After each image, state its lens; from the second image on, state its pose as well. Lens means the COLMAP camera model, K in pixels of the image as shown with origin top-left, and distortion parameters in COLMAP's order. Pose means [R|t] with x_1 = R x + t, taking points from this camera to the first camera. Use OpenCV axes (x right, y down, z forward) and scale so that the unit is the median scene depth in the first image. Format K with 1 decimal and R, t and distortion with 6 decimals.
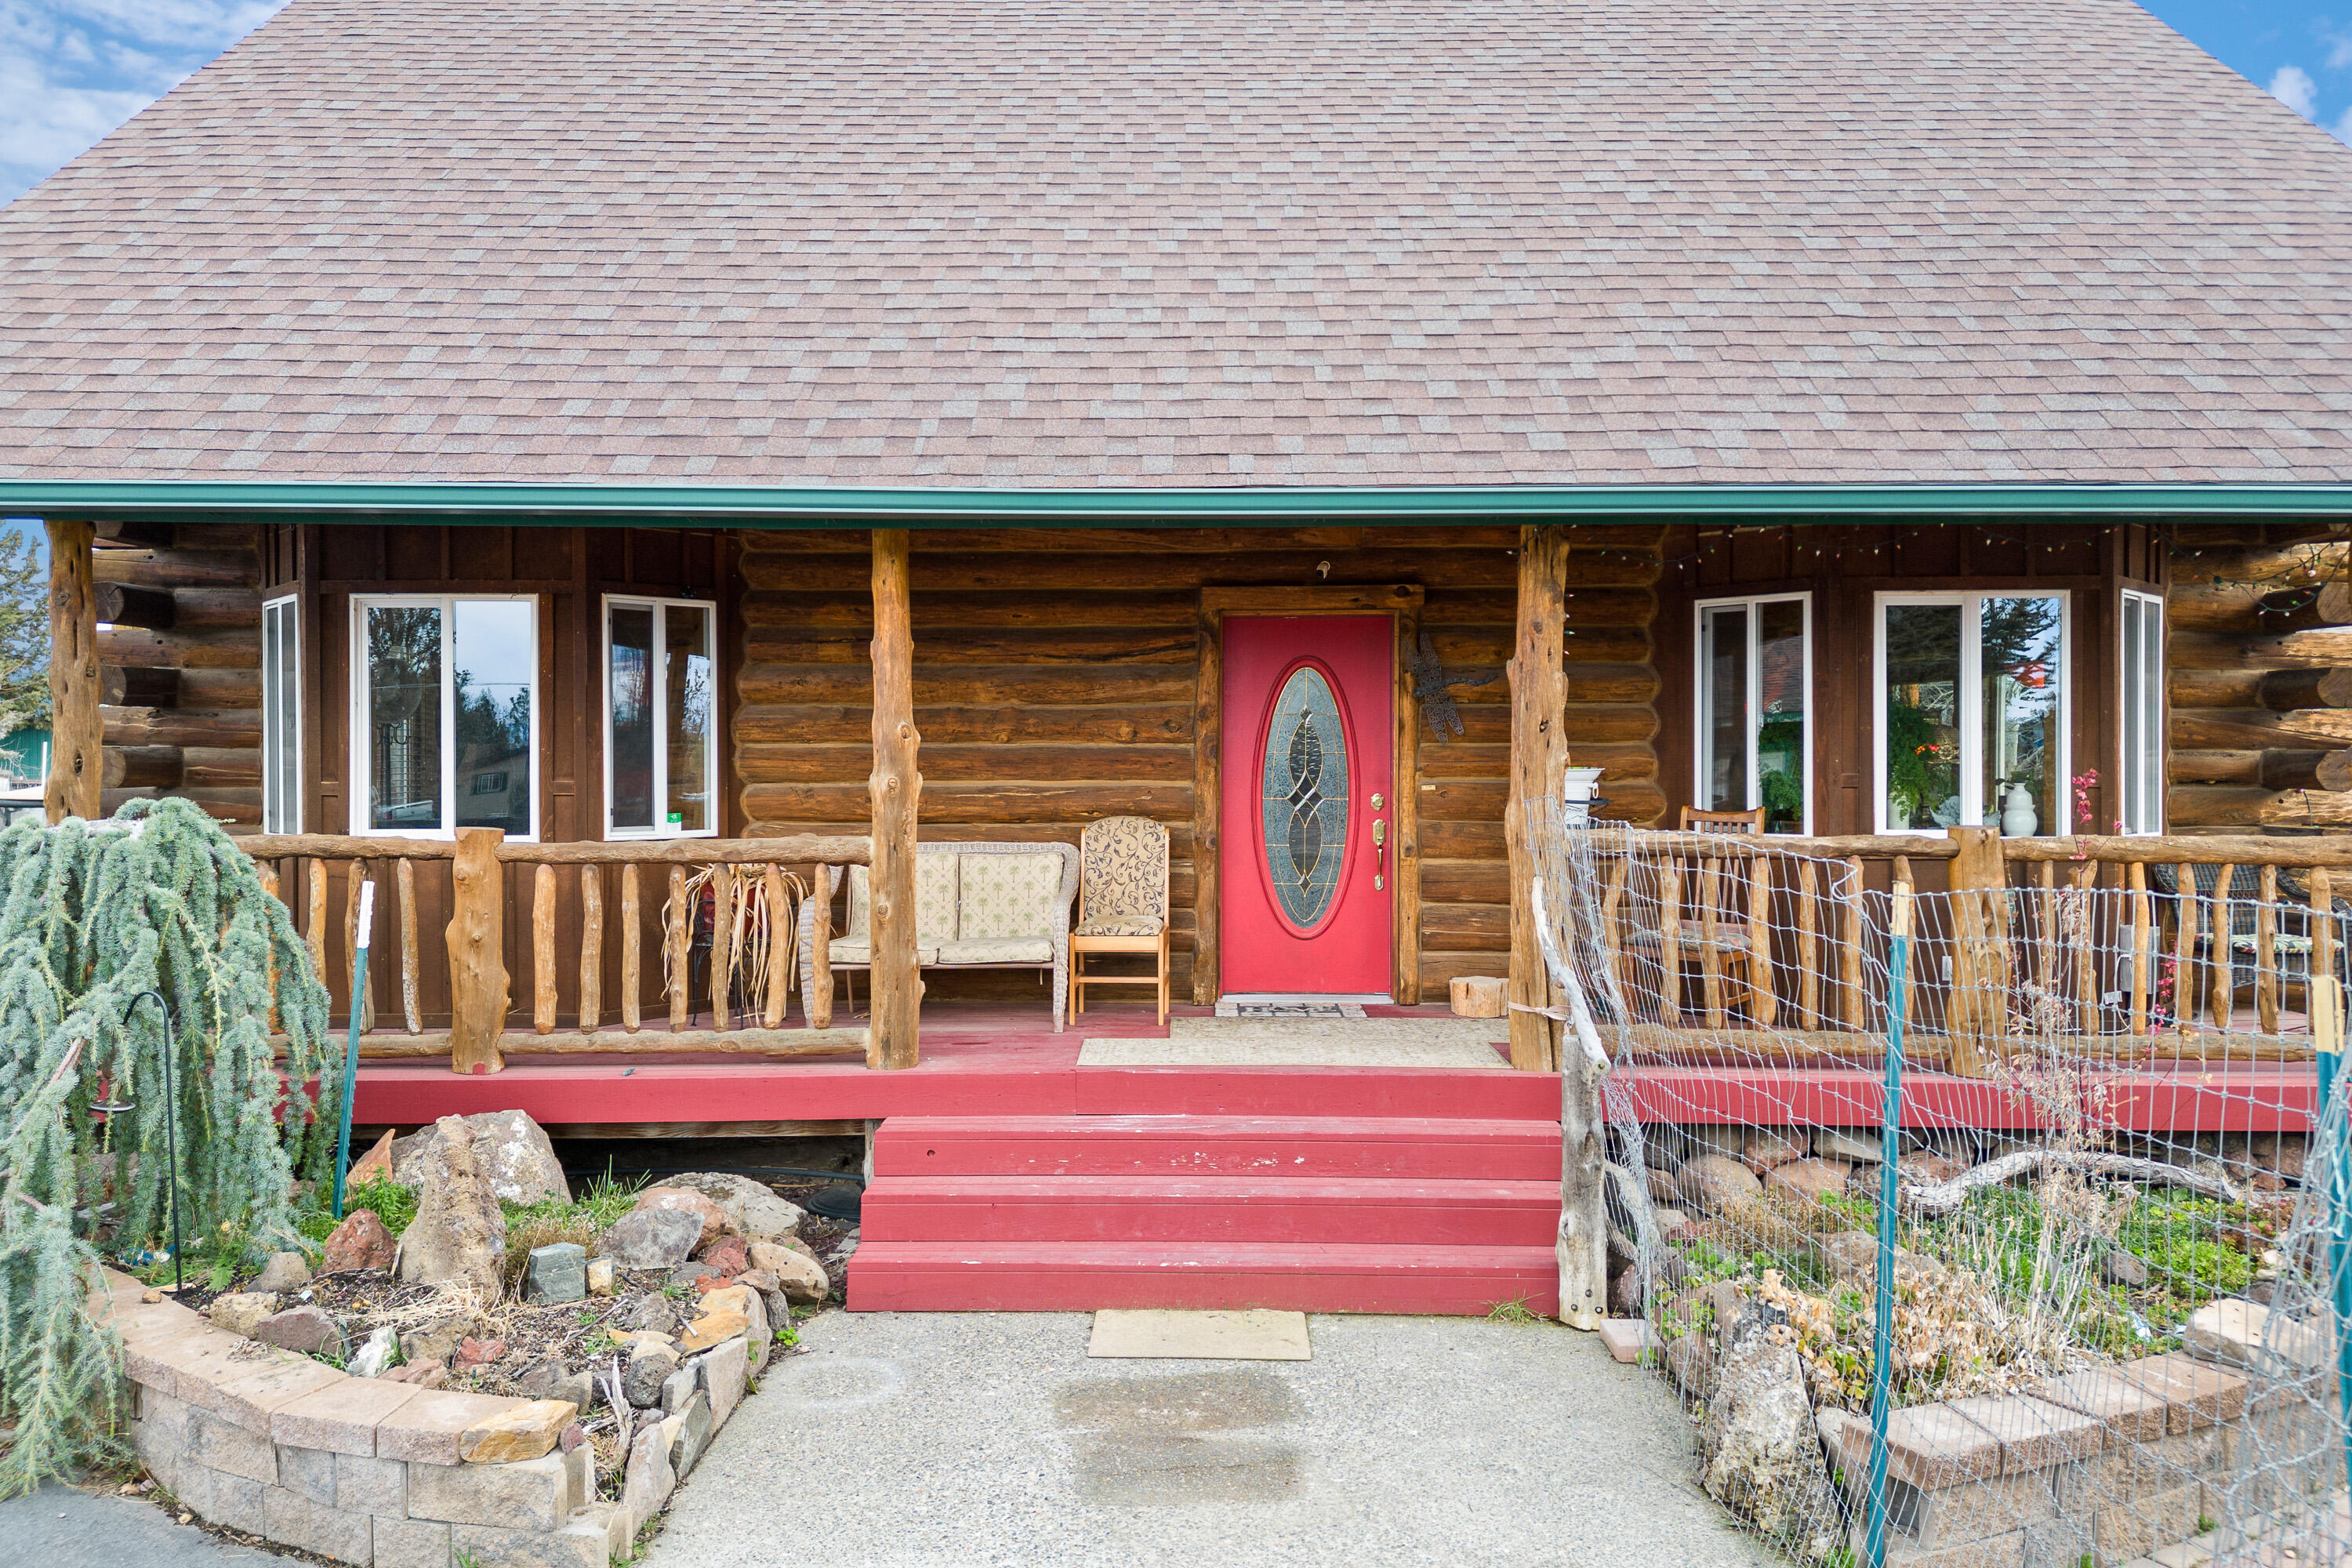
lens RADIAL K [[1666.2, 0, 1197.4], [0, 1666.2, 774.0], [0, 0, 1]] dist [-0.000106, -0.001630]
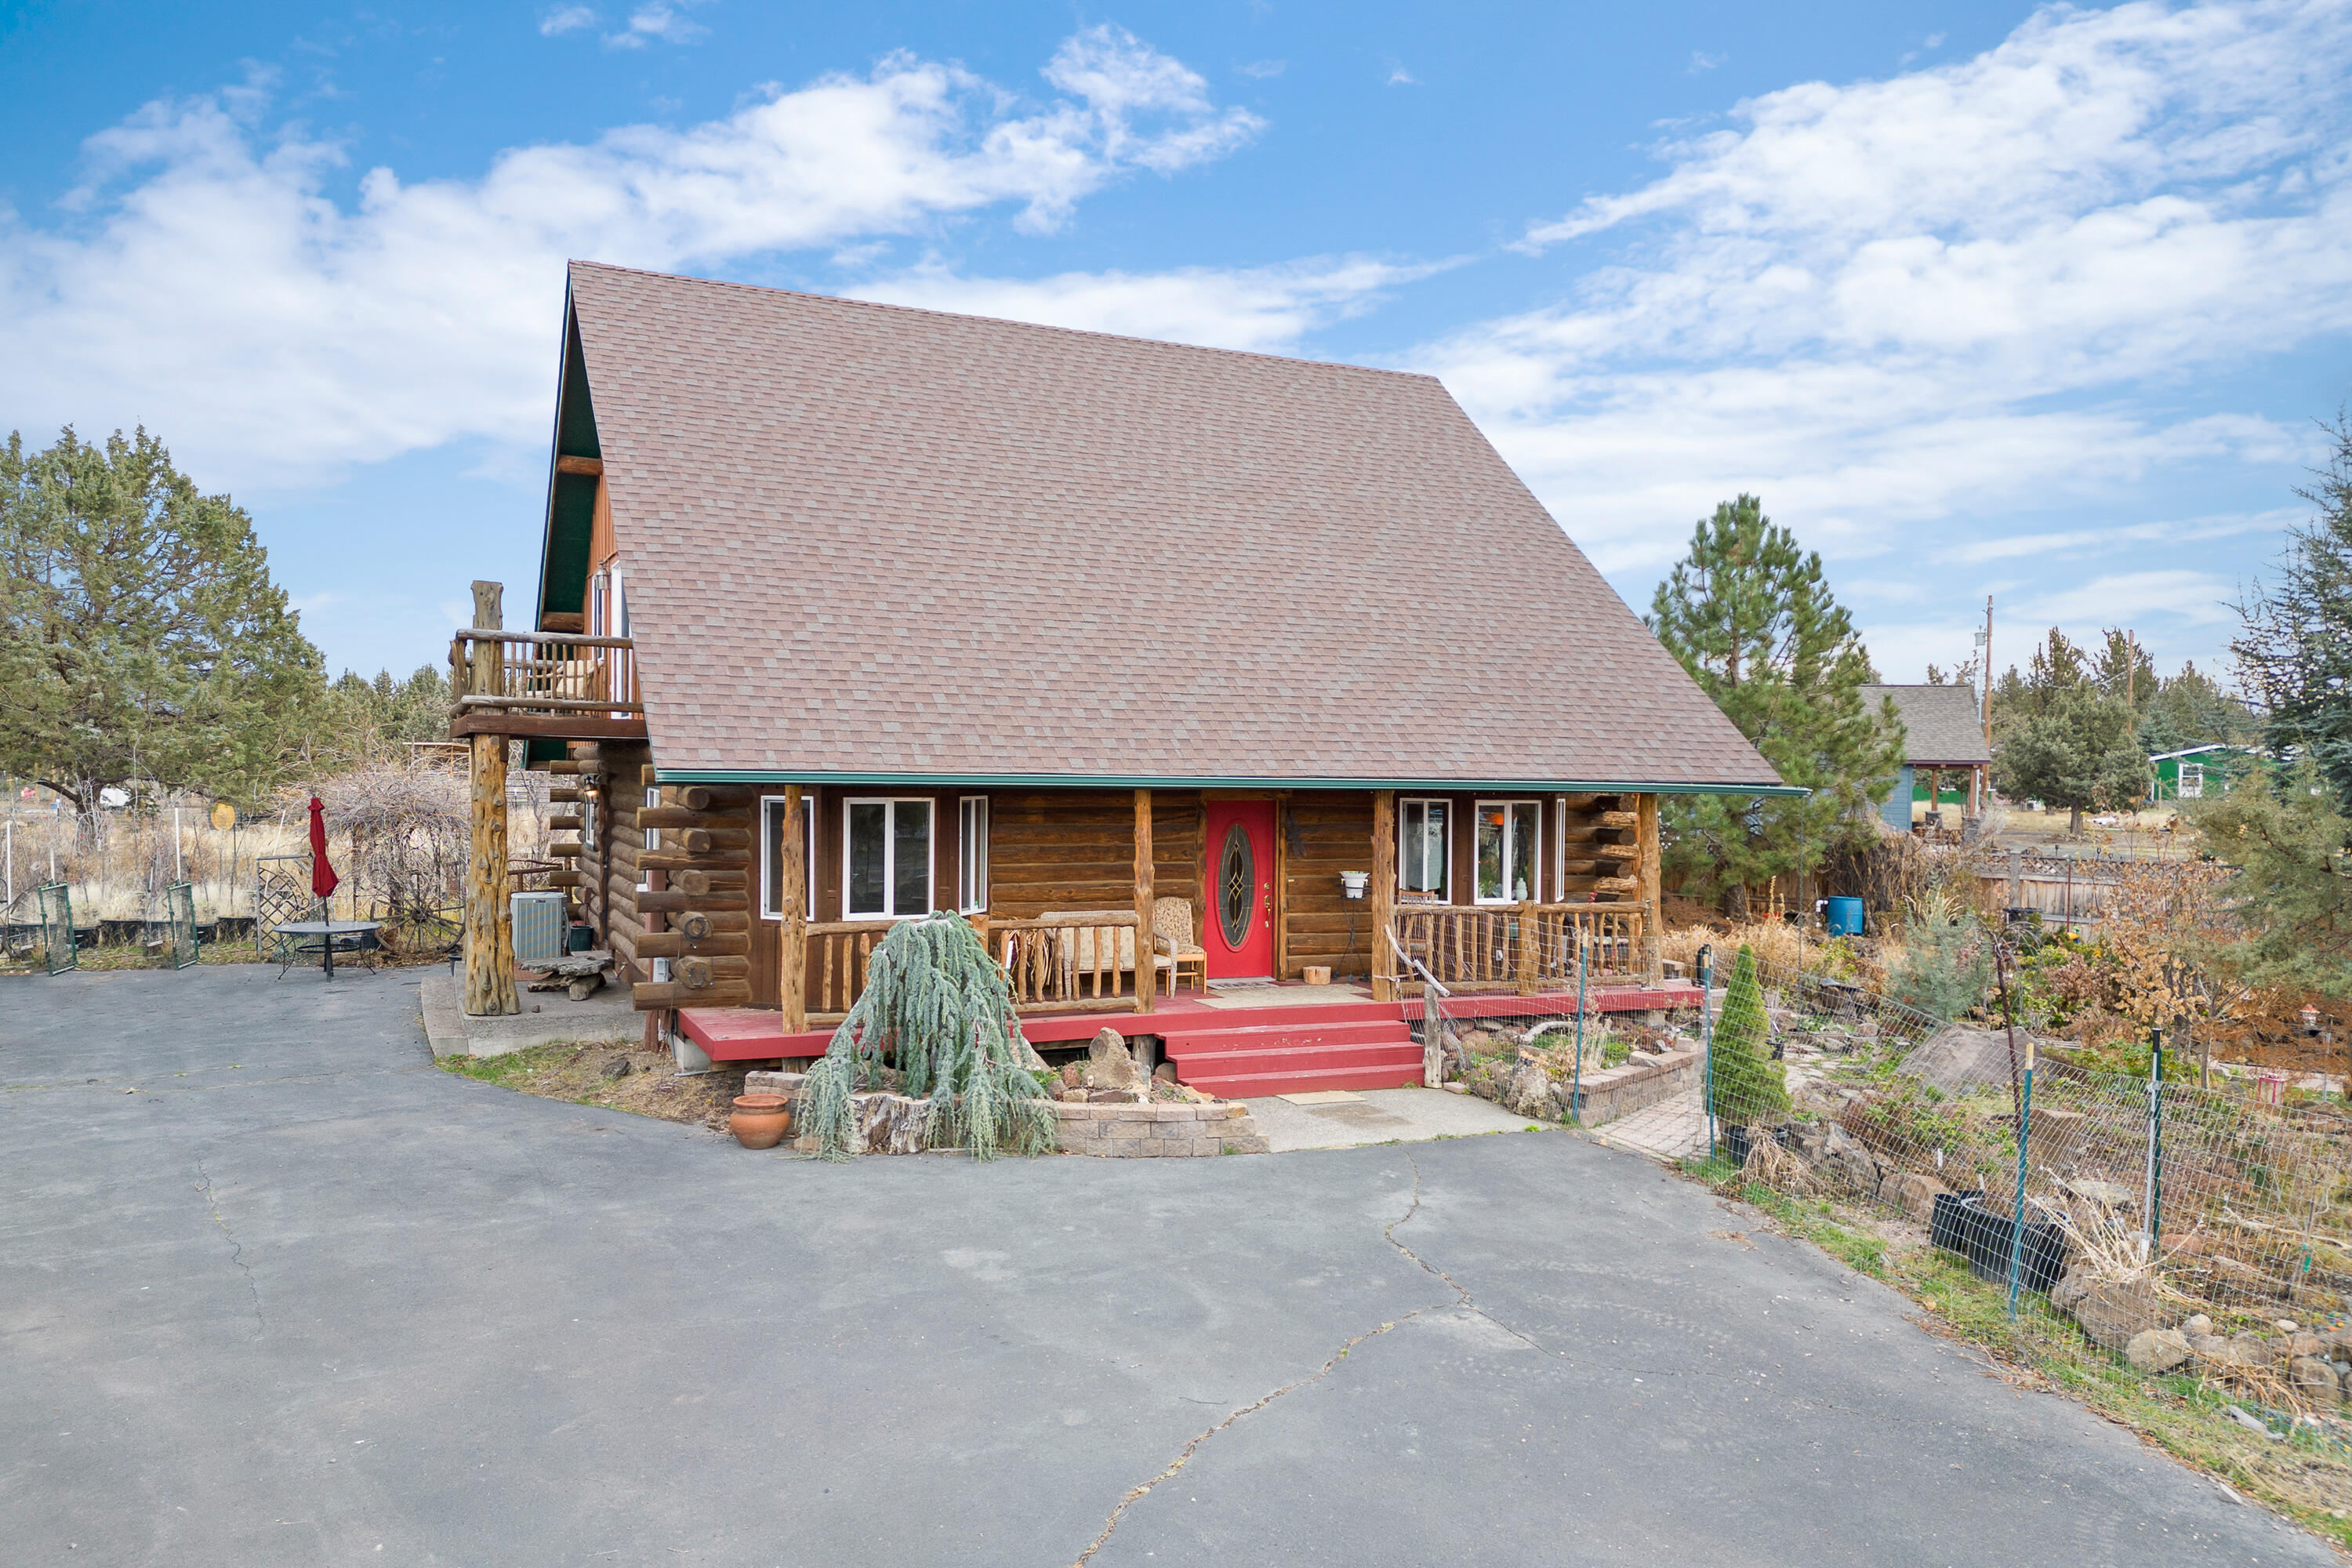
lens RADIAL K [[1666.2, 0, 1198.2], [0, 1666.2, 790.8], [0, 0, 1]] dist [-0.000106, -0.001630]
pose [[0.901406, 0.007899, 0.432902, -0.998531], [-0.012266, 0.999898, 0.007297, -0.135237], [-0.432800, -0.011887, 0.901411, -1.000853]]
